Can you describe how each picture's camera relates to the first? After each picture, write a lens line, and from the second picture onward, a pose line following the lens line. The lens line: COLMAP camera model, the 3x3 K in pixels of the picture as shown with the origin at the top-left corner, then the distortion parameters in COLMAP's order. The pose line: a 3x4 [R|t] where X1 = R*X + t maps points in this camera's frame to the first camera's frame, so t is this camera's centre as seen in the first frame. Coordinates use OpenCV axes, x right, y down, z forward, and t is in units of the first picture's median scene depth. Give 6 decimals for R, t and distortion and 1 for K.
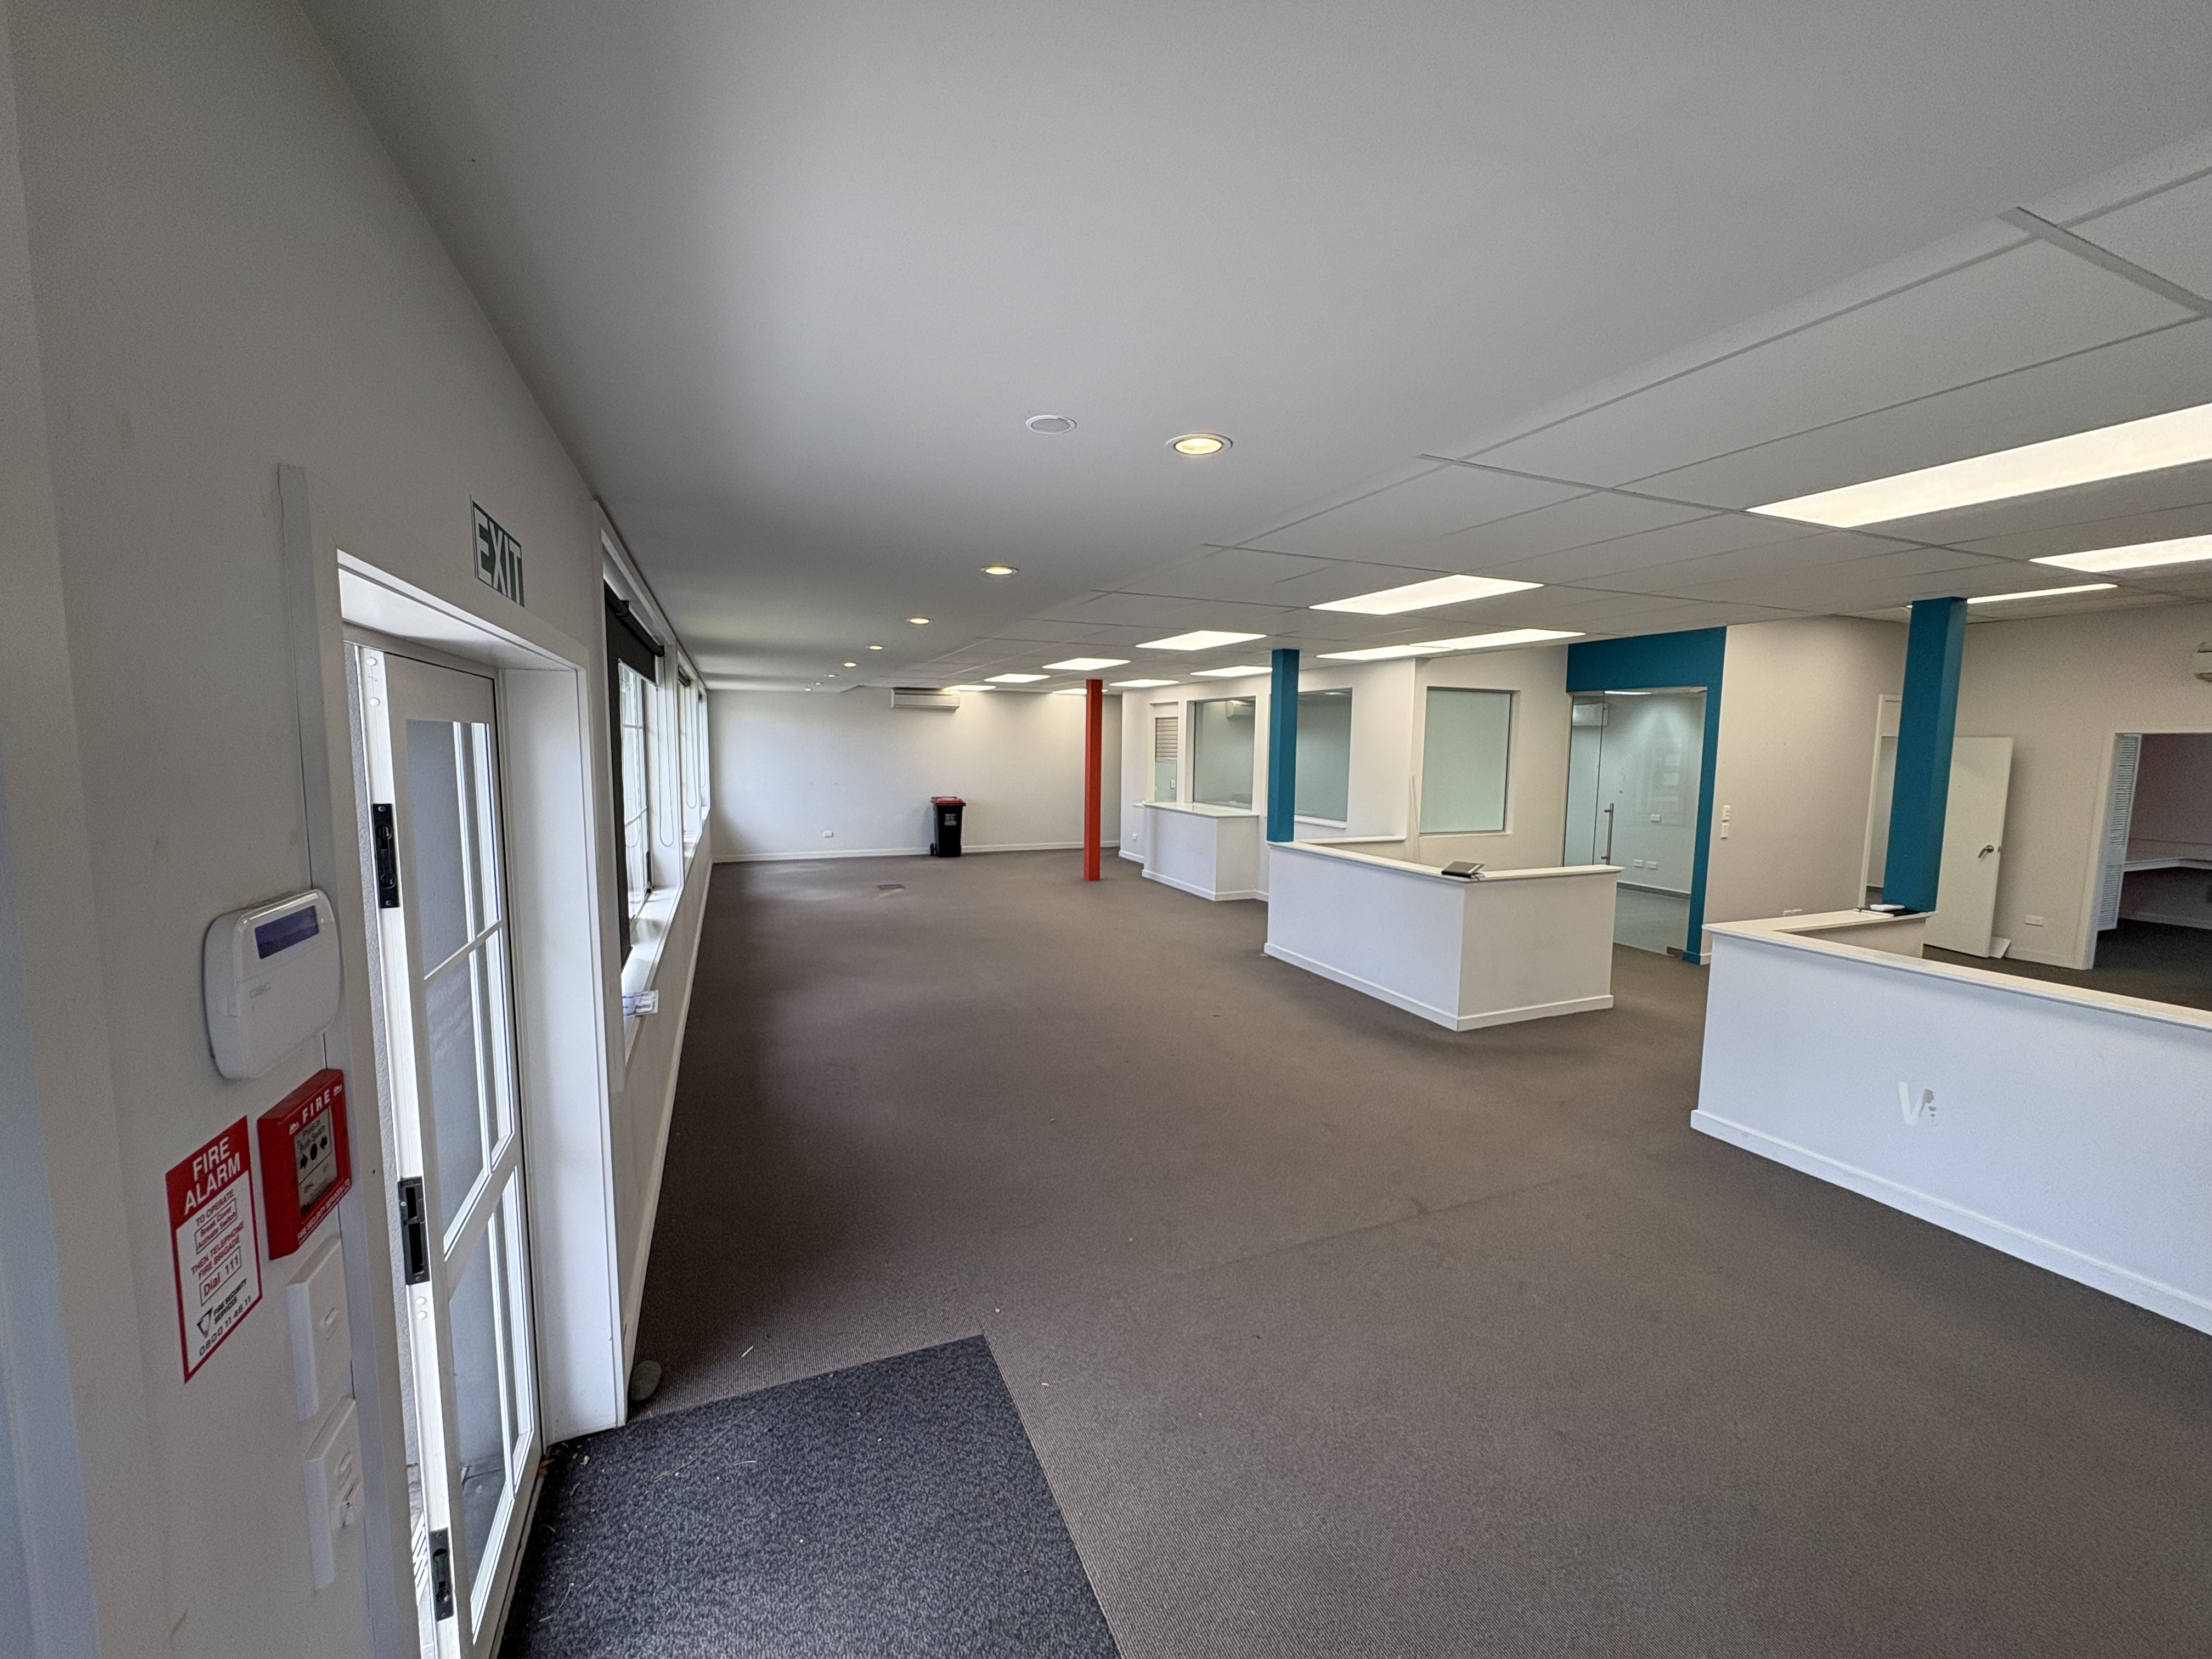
lens RADIAL K [[879.1, 0, 1105.6], [0, 879.1, 832.7], [0, 0, 1]] dist [-0.000754, 0.000082]
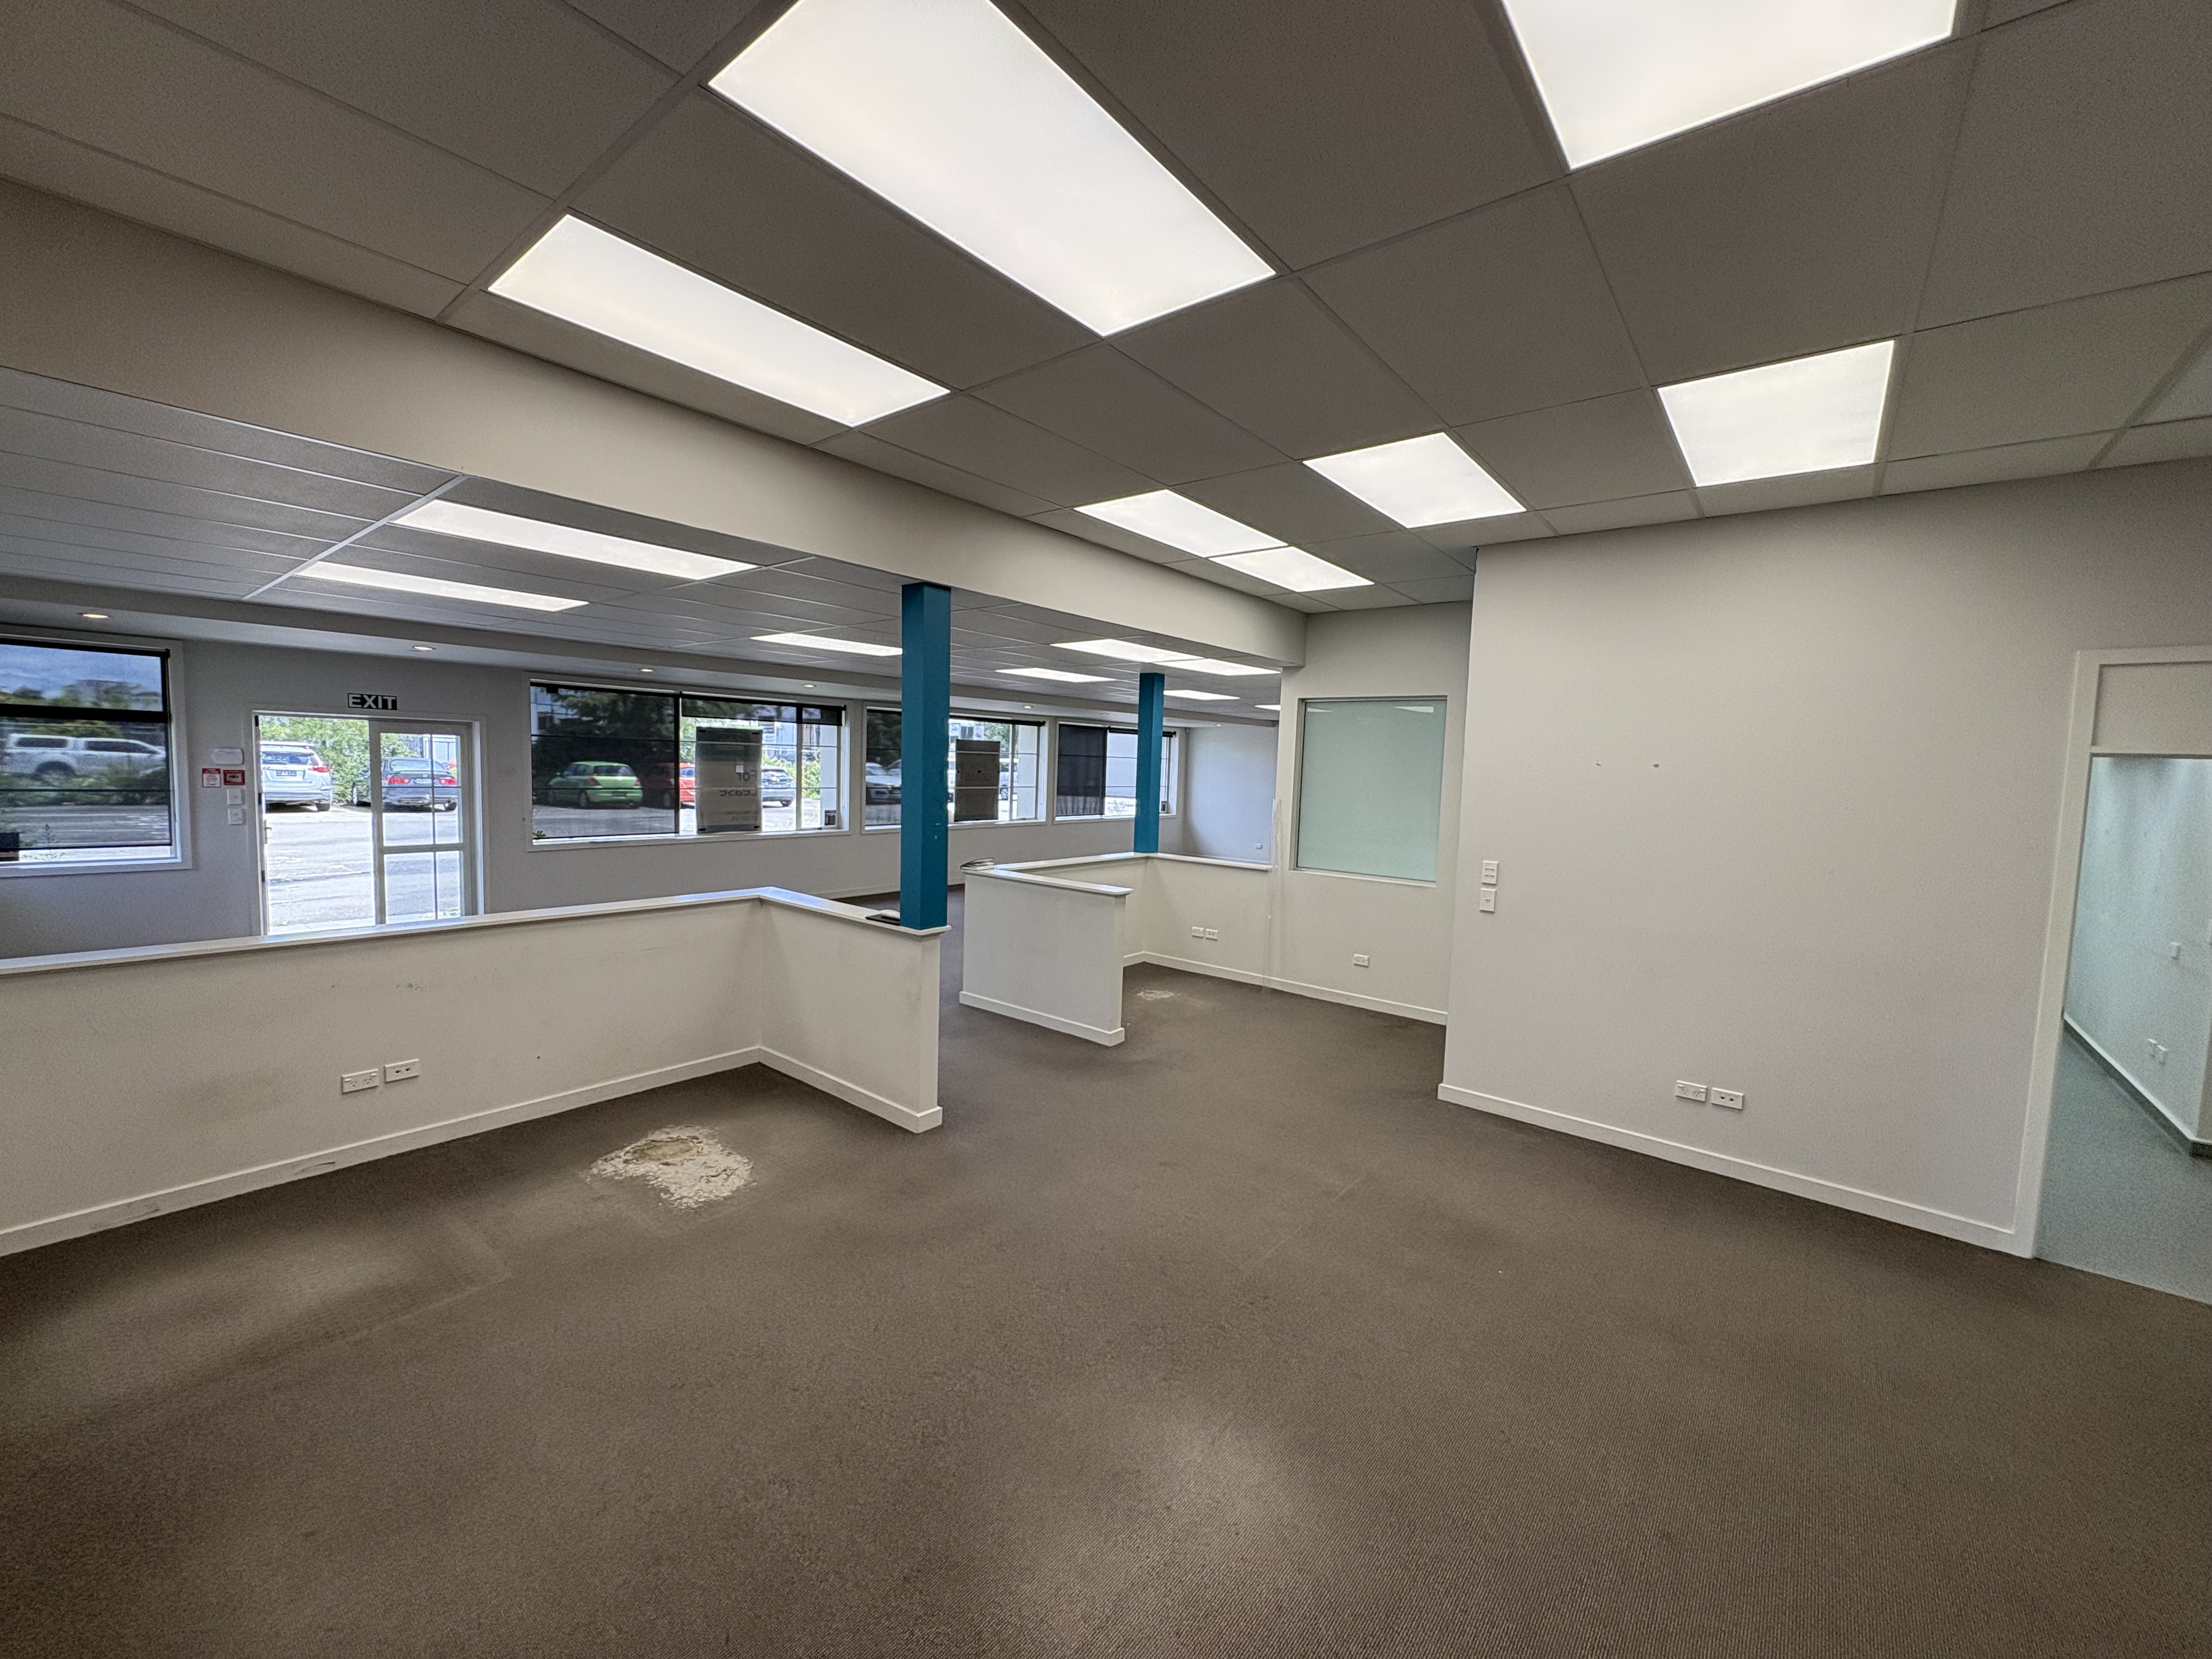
lens RADIAL K [[879.1, 0, 1103.5], [0, 879.1, 827.1], [0, 0, 1]] dist [-0.000754, 0.000082]
pose [[0.458597, 0.068977, -0.885963, 1.002939], [-0.118520, 0.992824, 0.015948, -0.027667], [0.880705, 0.097691, 0.463481, 0.413408]]
